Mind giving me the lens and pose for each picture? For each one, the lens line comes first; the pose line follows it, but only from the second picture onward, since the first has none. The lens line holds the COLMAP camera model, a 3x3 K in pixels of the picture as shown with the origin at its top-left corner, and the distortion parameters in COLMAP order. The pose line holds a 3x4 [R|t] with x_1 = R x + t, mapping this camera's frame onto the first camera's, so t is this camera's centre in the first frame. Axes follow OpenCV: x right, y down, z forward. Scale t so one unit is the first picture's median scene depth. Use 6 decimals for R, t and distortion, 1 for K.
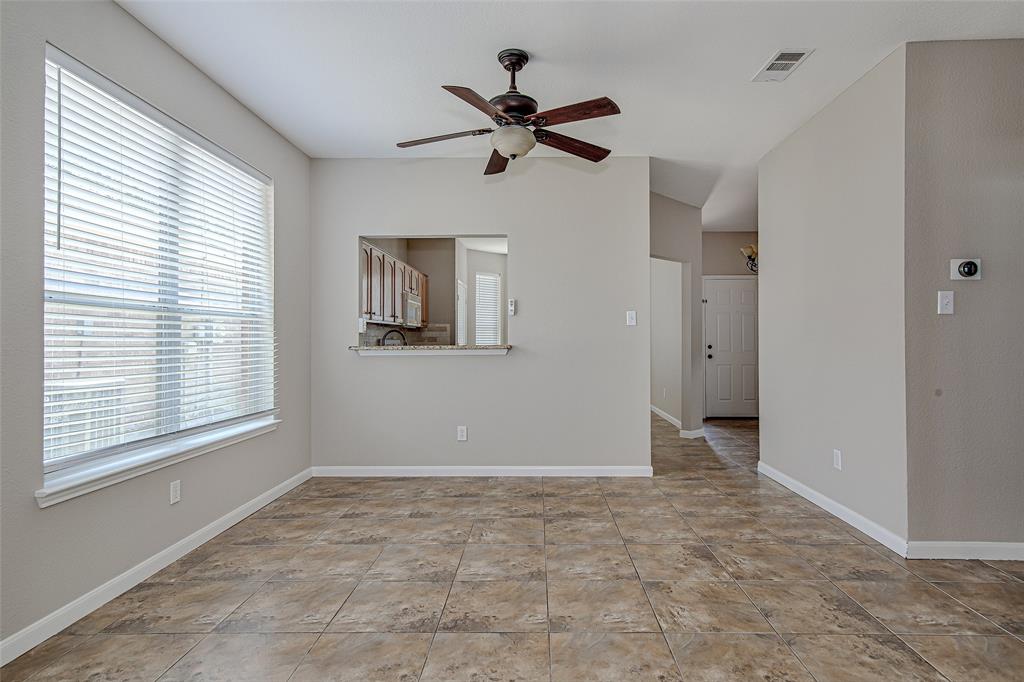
lens RADIAL K [[525.9, 0, 533.1], [0, 525.9, 334.0], [0, 0, 1]] dist [-0.002904, 0.000741]
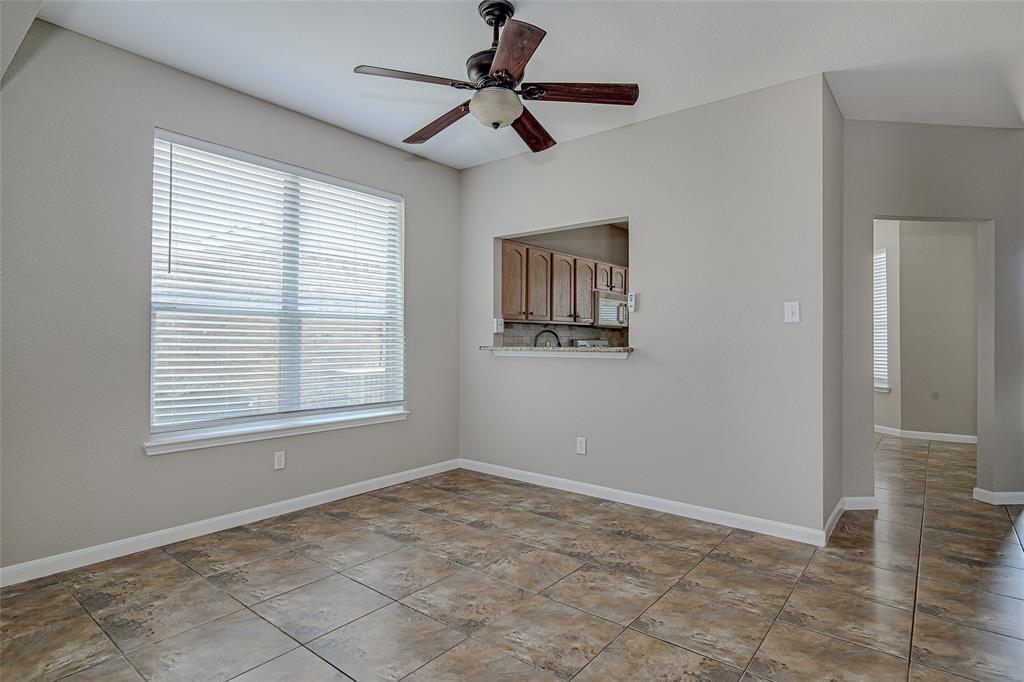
lens RADIAL K [[525.9, 0, 514.5], [0, 525.9, 335.3], [0, 0, 1]] dist [-0.002904, 0.000741]
pose [[0.786680, 0.002530, -0.617356, 0.514323], [-0.002922, 0.999996, 0.000375, 0.002076], [0.617354, 0.001509, 0.786684, 0.353304]]
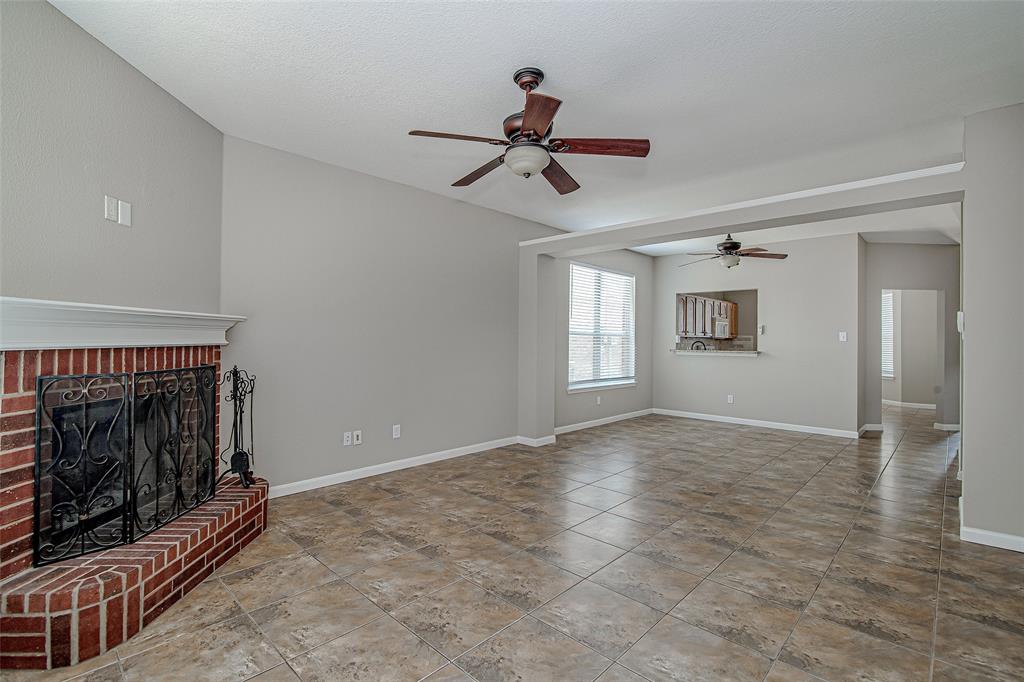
lens RADIAL K [[470.6, 0, 513.3], [0, 470.6, 334.7], [0, 0, 1]] dist [-0.011851, 0.001311]
pose [[0.735240, 0.006303, -0.677778, 0.644548], [-0.010478, 0.999943, -0.002068, -0.035772], [0.677726, 0.008622, 0.735264, -1.098934]]
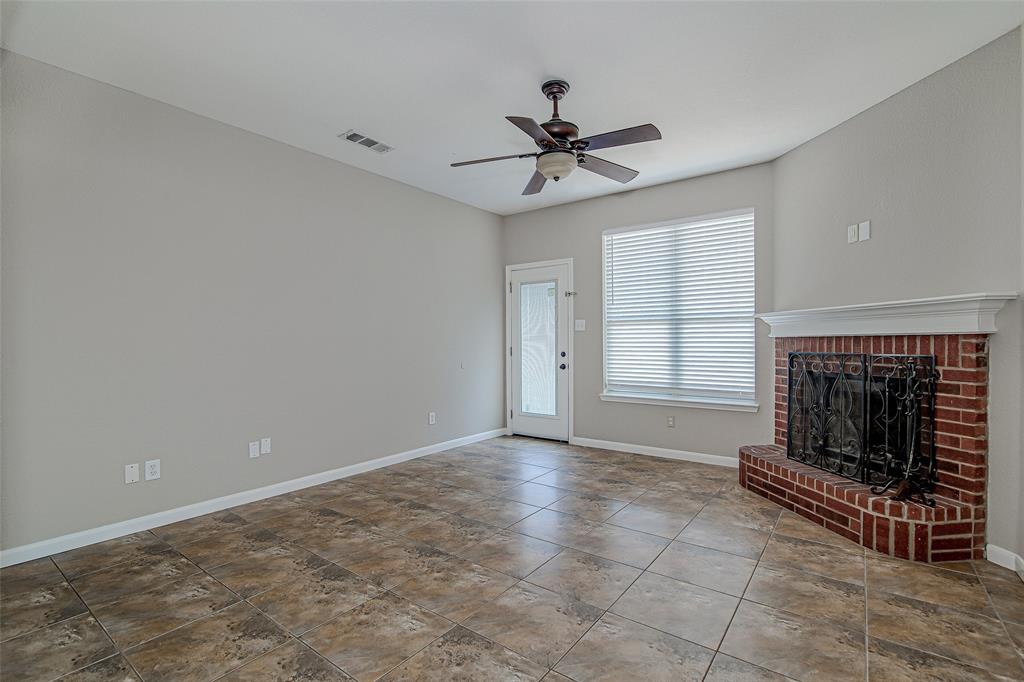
lens RADIAL K [[470.6, 0, 505.9], [0, 470.6, 347.9], [0, 0, 1]] dist [-0.011851, 0.001311]
pose [[-0.802003, 0.003298, 0.597310, -0.447579], [0.008519, 0.999946, 0.005918, 0.006873], [-0.597259, 0.009835, -0.801988, 0.431346]]
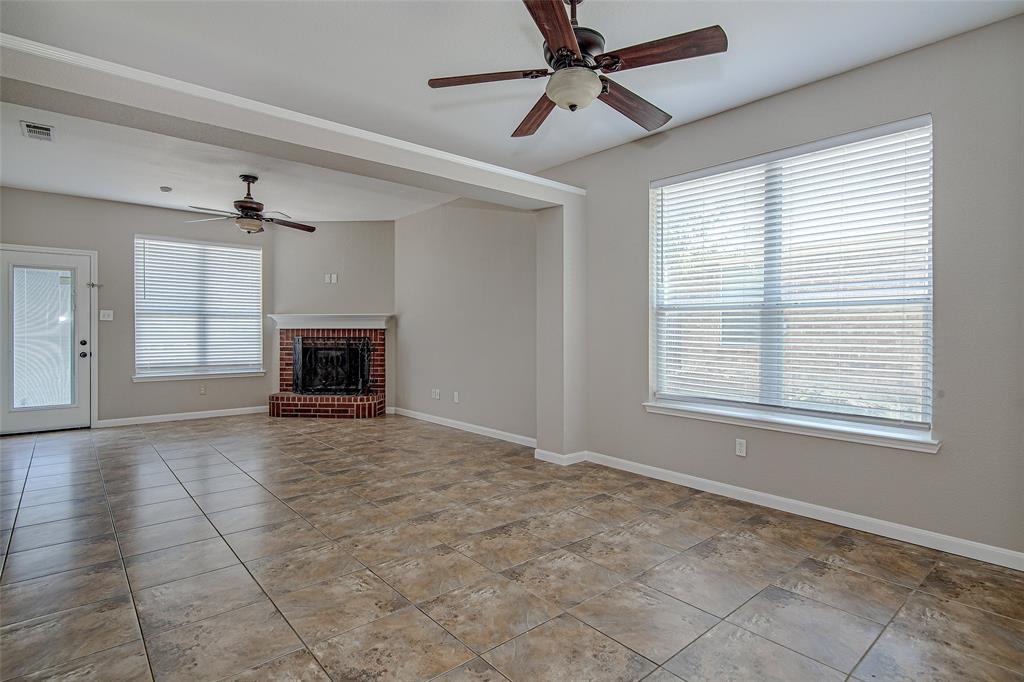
lens RADIAL K [[525.9, 0, 512.7], [0, 525.9, 333.7], [0, 0, 1]] dist [-0.002904, 0.000741]
pose [[-0.750630, 0.008678, -0.660666, 0.581546], [0.006910, 0.999962, 0.005285, 0.008786], [0.660687, -0.000598, -0.750661, 1.562297]]
